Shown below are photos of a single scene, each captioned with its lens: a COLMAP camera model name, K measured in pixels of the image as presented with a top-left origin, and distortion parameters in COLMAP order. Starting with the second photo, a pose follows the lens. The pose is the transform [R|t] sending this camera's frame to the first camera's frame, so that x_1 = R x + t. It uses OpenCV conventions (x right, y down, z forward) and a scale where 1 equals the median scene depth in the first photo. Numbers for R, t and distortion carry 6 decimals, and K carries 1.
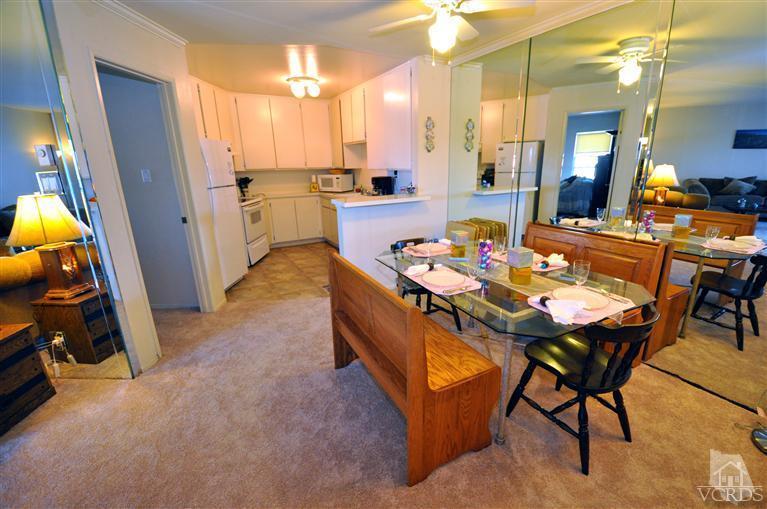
lens RADIAL K [[331.7, 0, 390.3], [0, 331.7, 261.6], [0, 0, 1]] dist [-0.002156, -0.009338]
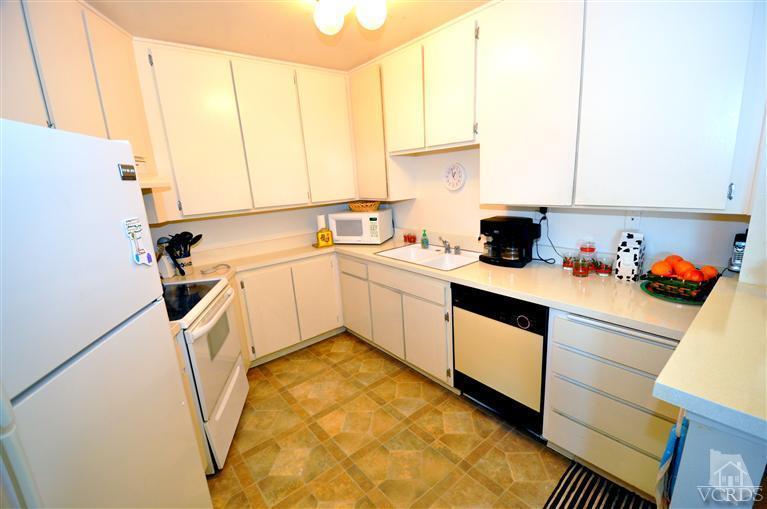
lens RADIAL K [[331.7, 0, 387.0], [0, 331.7, 254.5], [0, 0, 1]] dist [-0.002156, -0.009338]
pose [[0.983528, -0.079163, 0.162498, -0.239261], [0.090379, 0.993924, -0.062822, -0.170811], [-0.156538, 0.076474, 0.984707, 0.514472]]
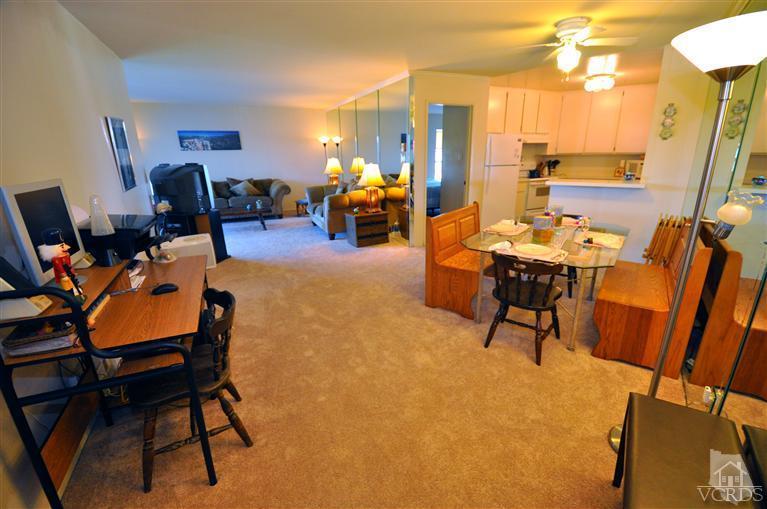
lens RADIAL K [[331.7, 0, 392.2], [0, 331.7, 264.3], [0, 0, 1]] dist [-0.002156, -0.009338]
pose [[0.423663, 0.300375, -0.854567, 0.474067], [-0.247804, 0.945862, 0.209612, 0.006461], [0.871265, 0.122960, 0.475161, -0.069964]]
